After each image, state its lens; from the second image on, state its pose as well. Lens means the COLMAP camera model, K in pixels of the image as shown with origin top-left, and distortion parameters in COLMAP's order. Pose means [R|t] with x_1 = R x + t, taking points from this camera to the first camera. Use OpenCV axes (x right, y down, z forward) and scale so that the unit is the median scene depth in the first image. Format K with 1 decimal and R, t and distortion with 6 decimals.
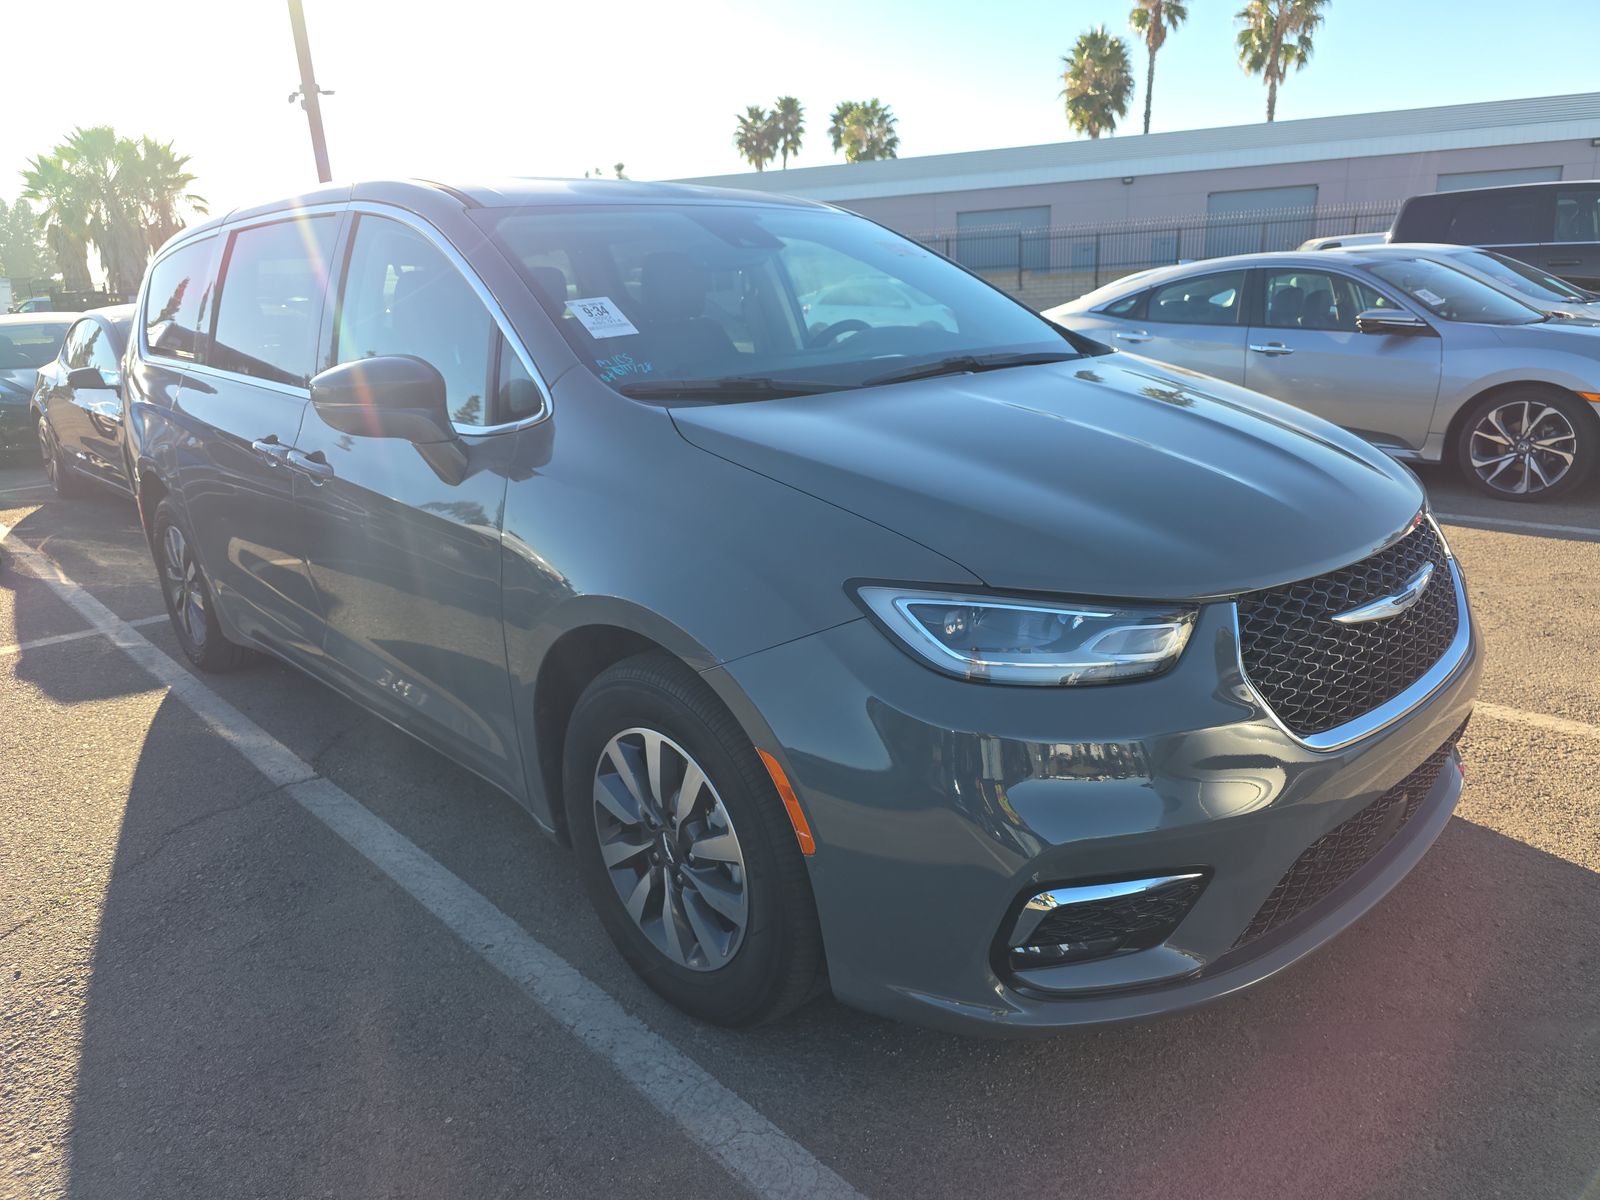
lens RADIAL K [[1072.6, 0, 800.0], [0, 1072.6, 600.0], [0, 0, 1]] dist [0.045587, -0.044573]
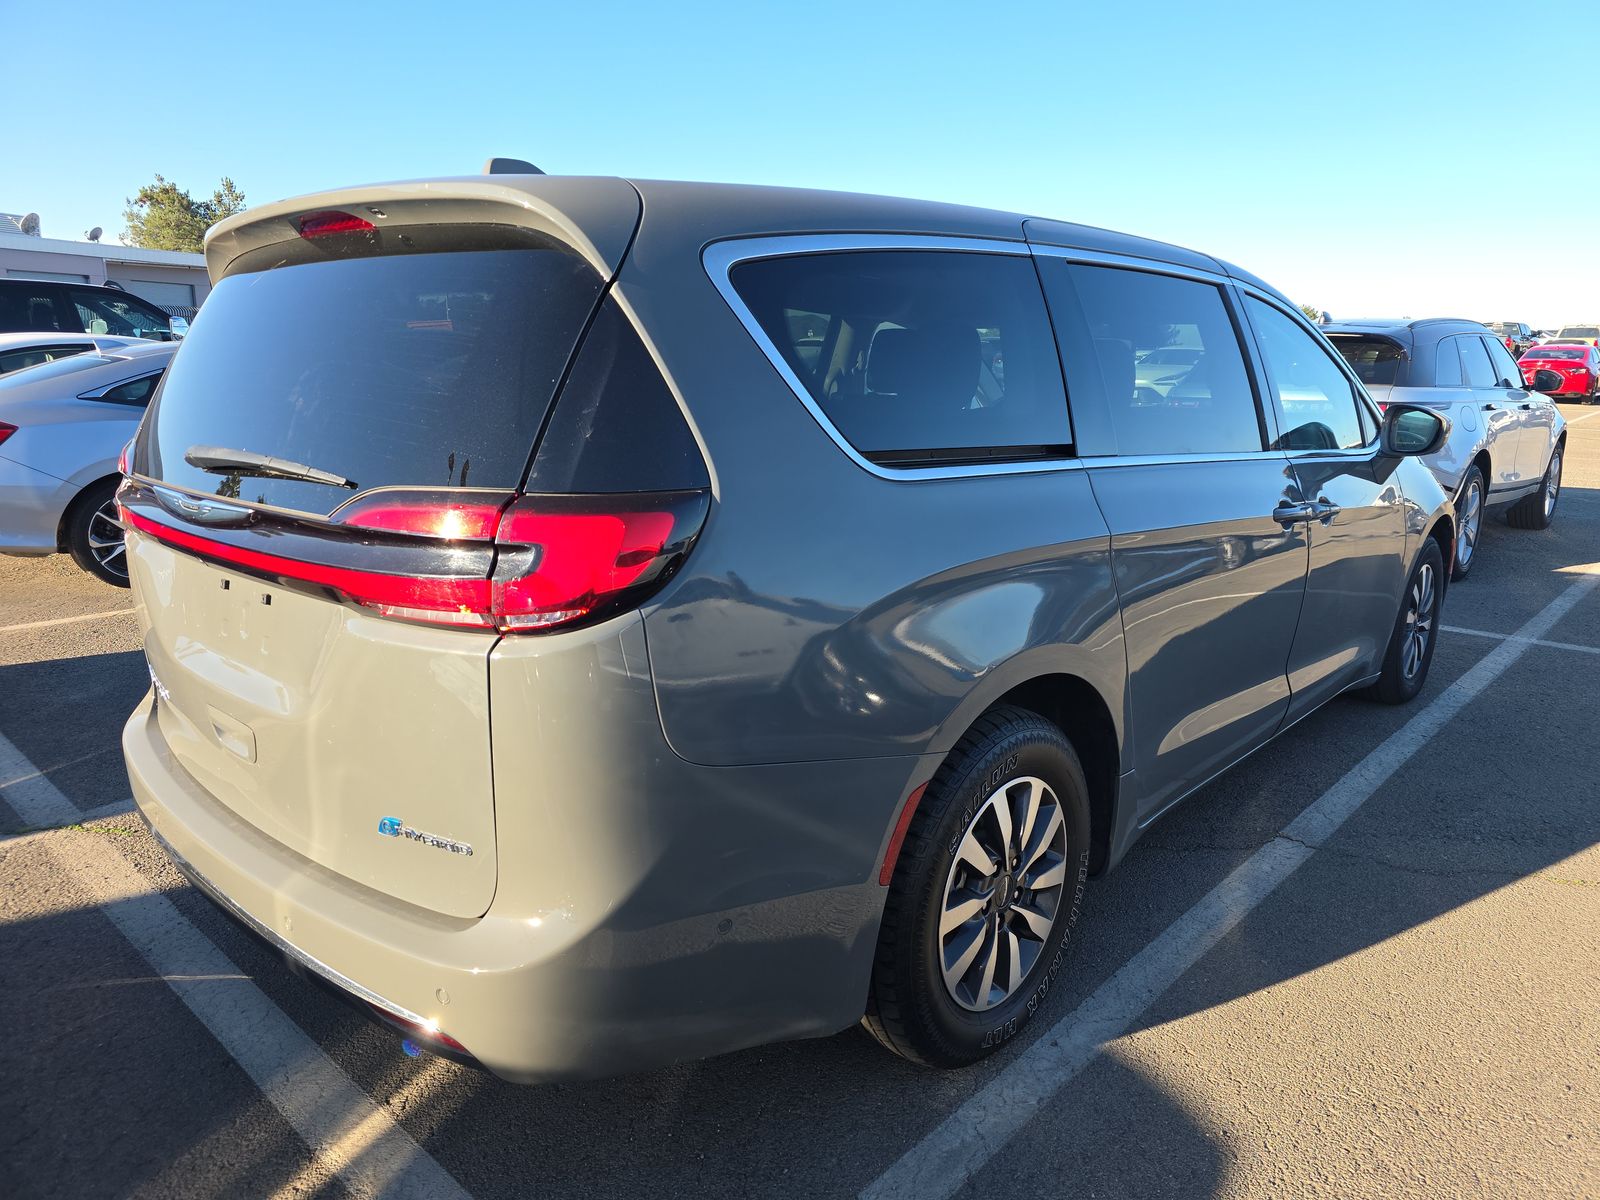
lens RADIAL K [[1072.6, 0, 800.0], [0, 1072.6, 600.0], [0, 0, 1]] dist [0.045587, -0.044573]
pose [[-0.073116, -0.186463, 0.979738, -1.265979], [0.258702, 0.945195, 0.199195, -0.337619], [-0.963186, 0.268024, -0.020870, 1.296049]]
